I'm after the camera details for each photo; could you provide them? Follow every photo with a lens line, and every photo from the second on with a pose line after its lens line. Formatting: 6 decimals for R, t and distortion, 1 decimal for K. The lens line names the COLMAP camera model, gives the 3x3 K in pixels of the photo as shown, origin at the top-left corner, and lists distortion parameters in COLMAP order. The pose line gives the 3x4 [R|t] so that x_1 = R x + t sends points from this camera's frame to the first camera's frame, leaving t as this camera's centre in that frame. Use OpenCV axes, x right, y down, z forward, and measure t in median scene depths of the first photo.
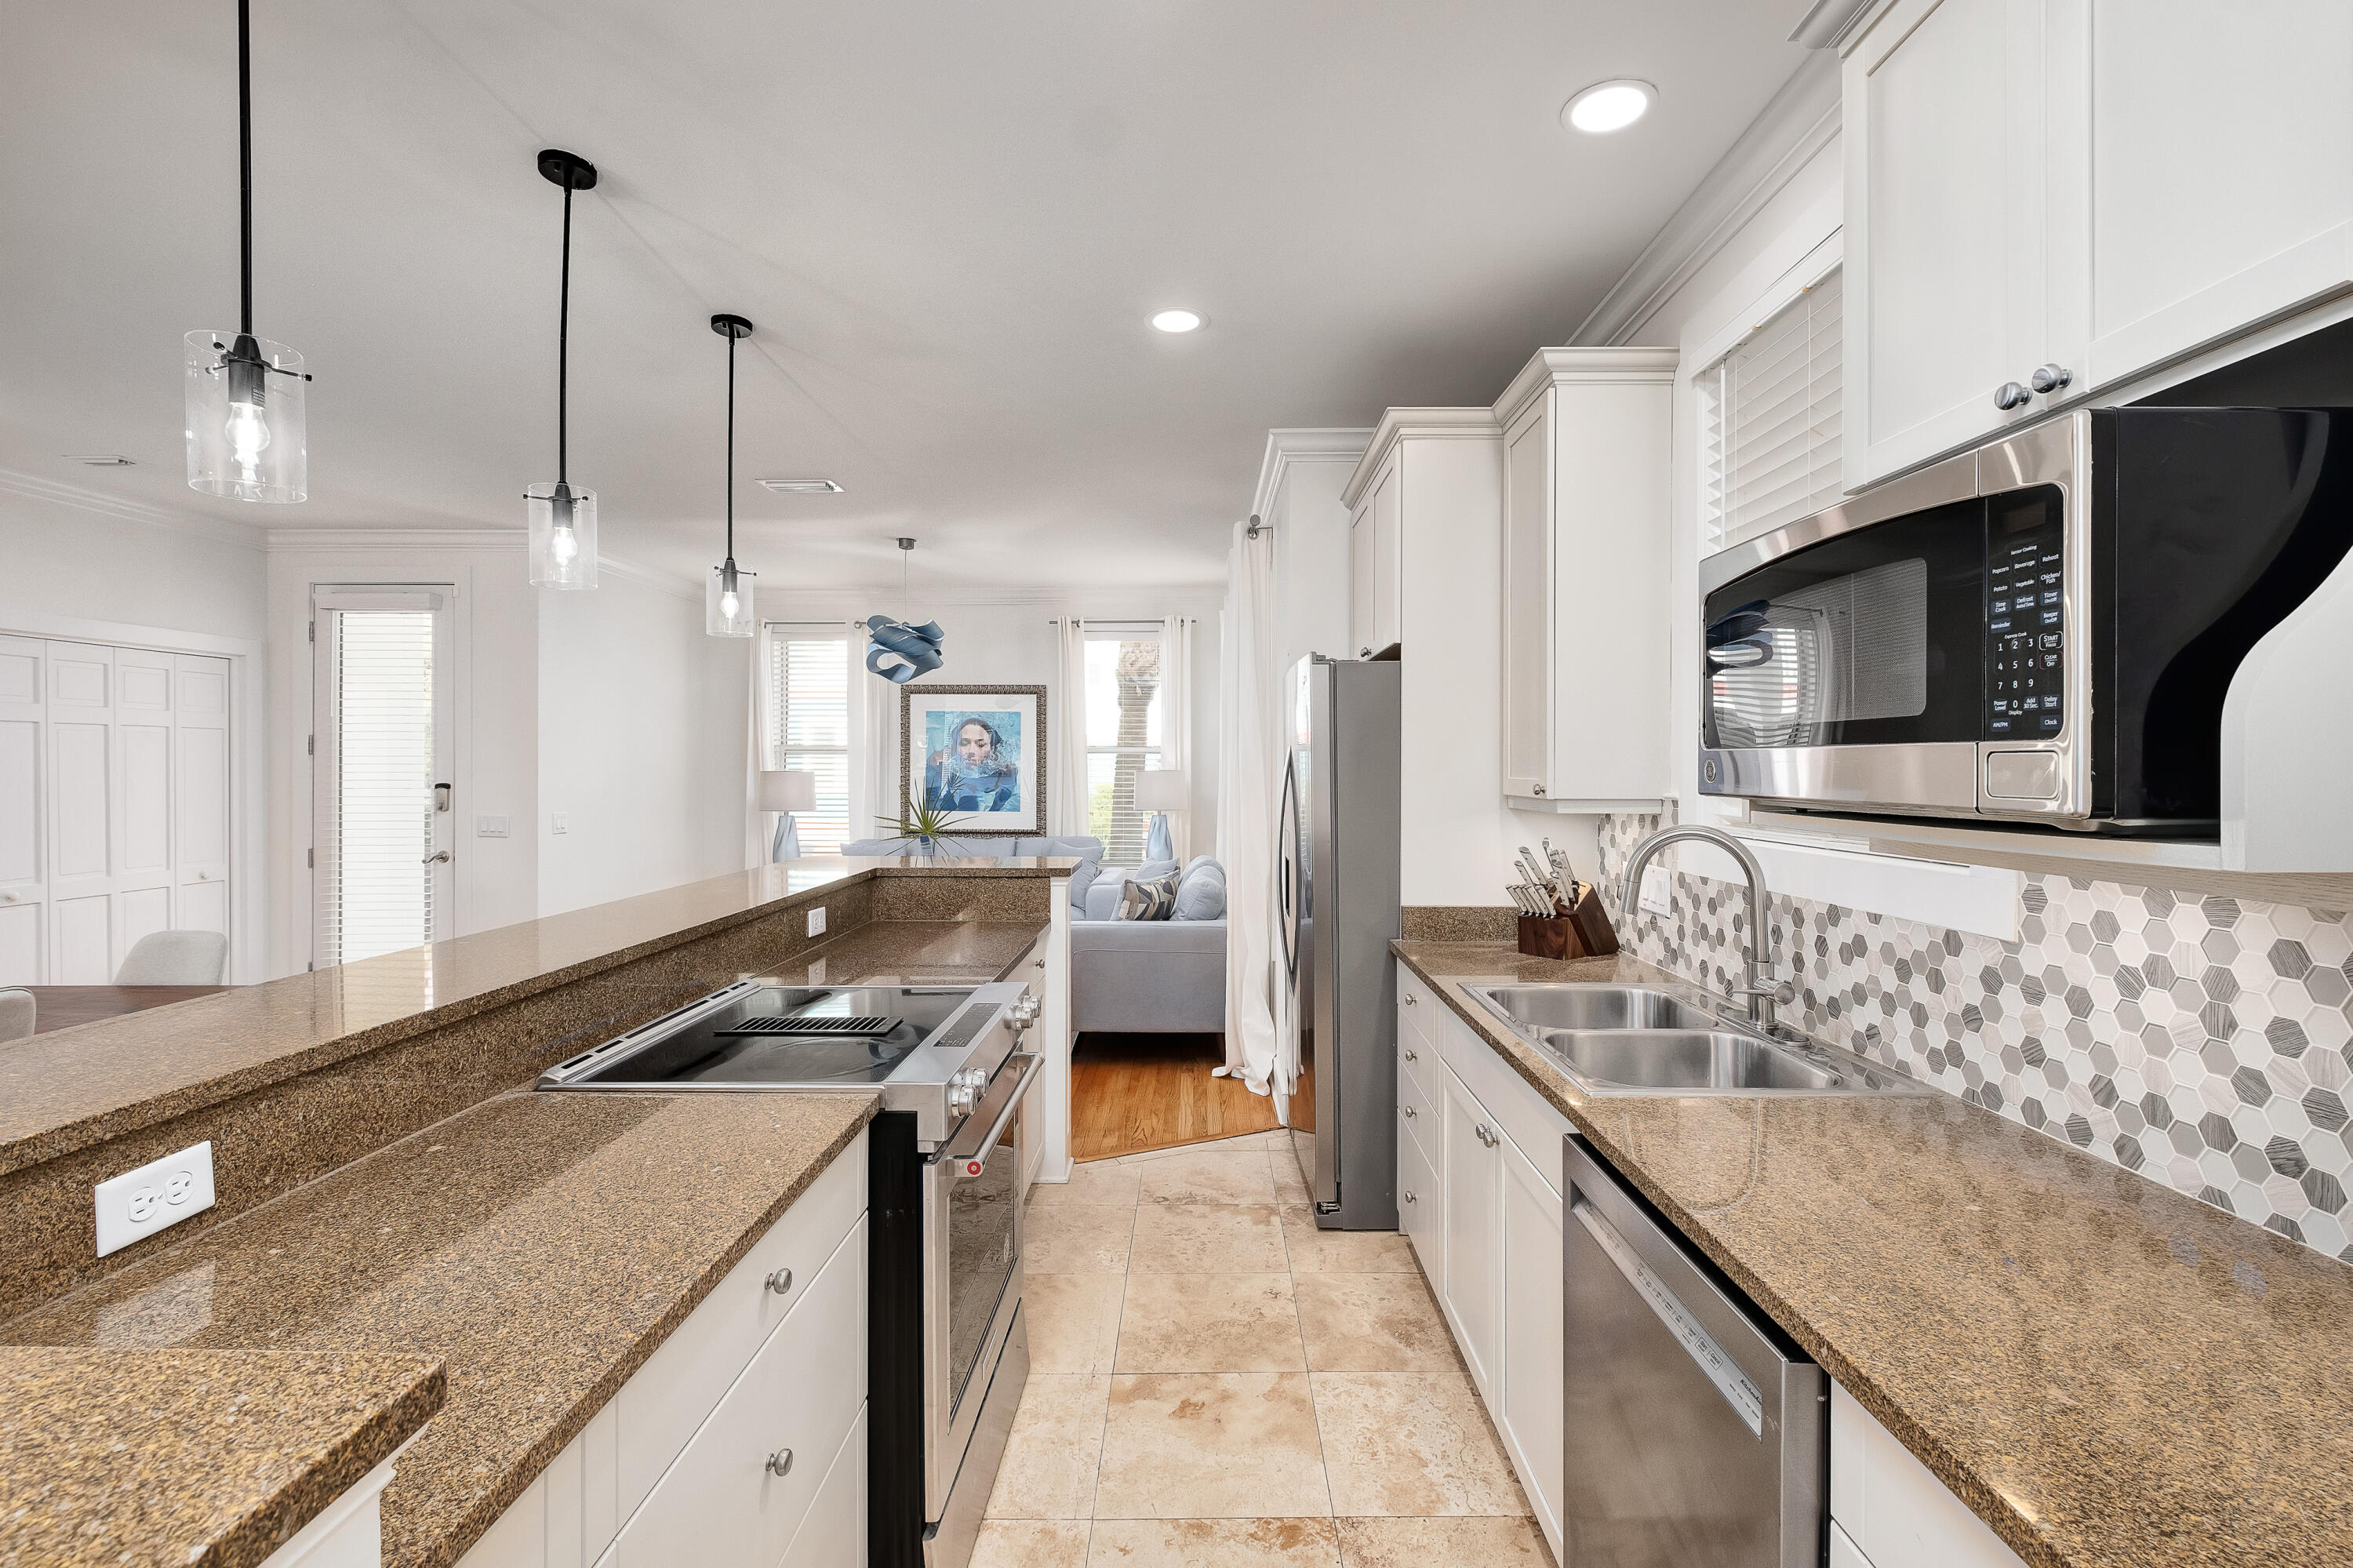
lens RADIAL K [[1021.8, 0, 1178.0], [0, 1021.8, 778.1], [0, 0, 1]] dist [-0.000692, -0.000243]
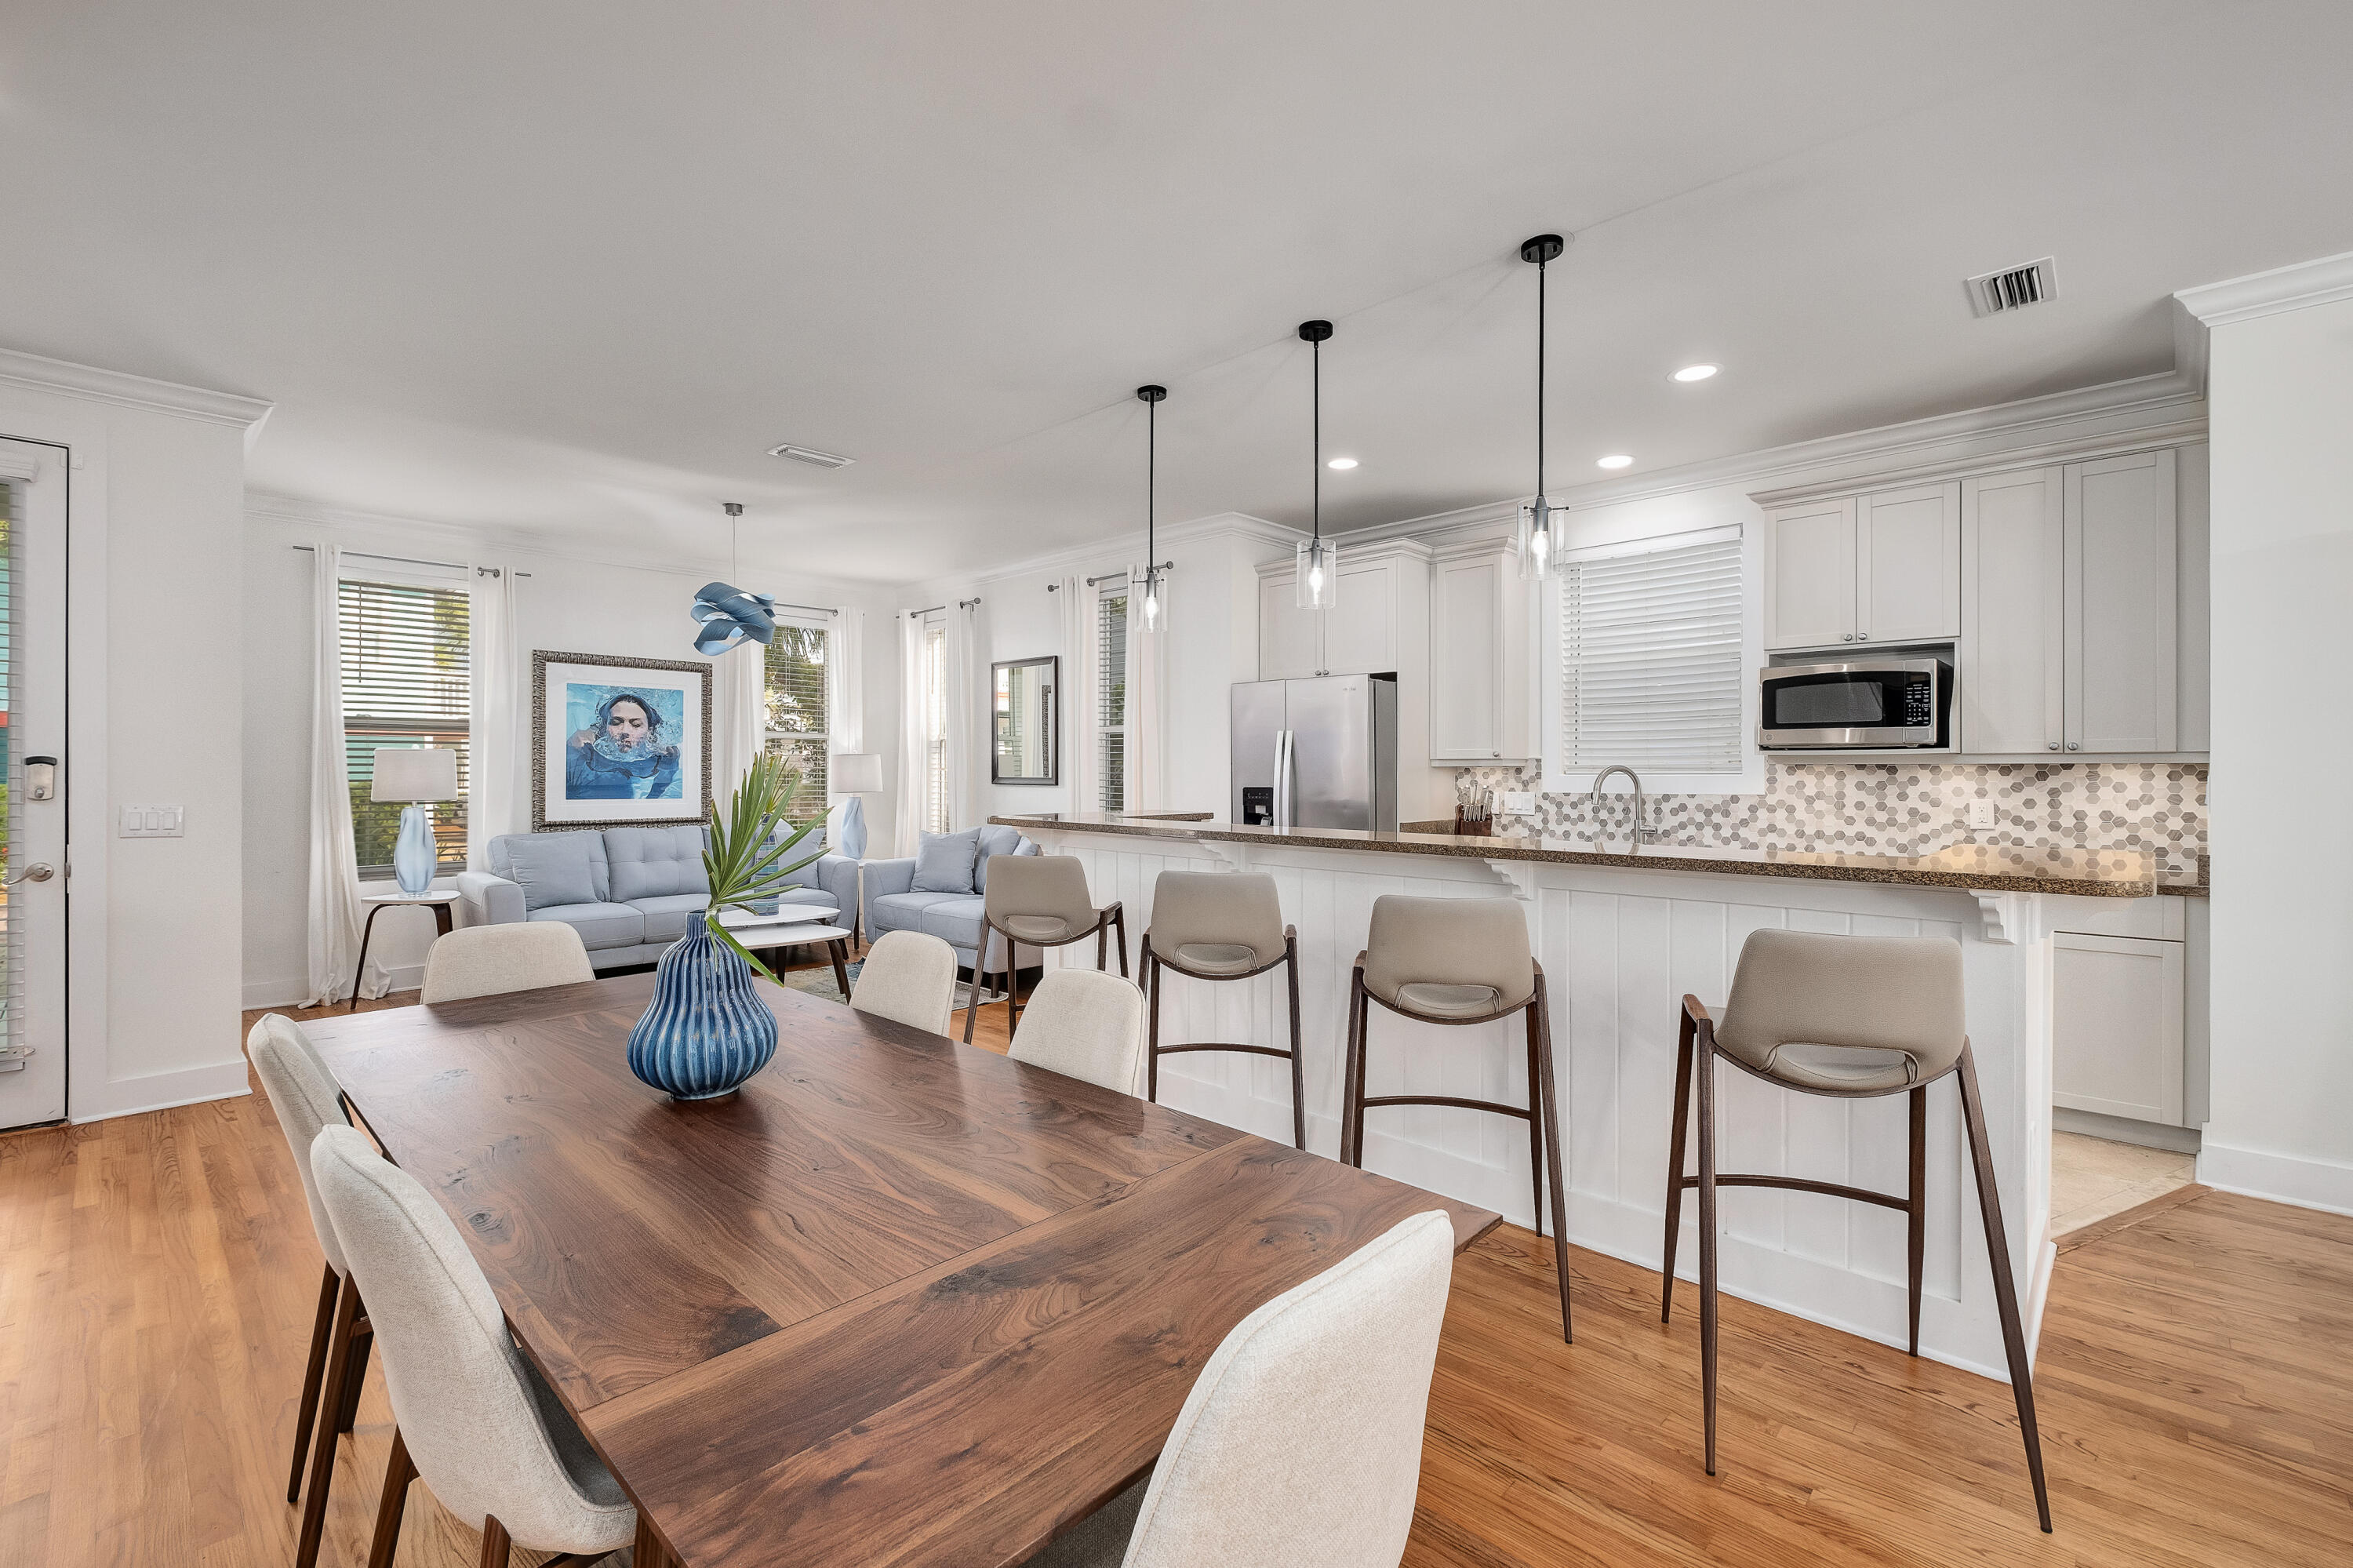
lens RADIAL K [[1021.8, 0, 1182.8], [0, 1021.8, 773.3], [0, 0, 1]] dist [-0.000692, -0.000243]
pose [[0.675191, -0.003412, 0.737635, -2.326381], [0.008938, 0.999954, -0.003555, 0.077289], [-0.737589, 0.008994, 0.675190, 0.170541]]
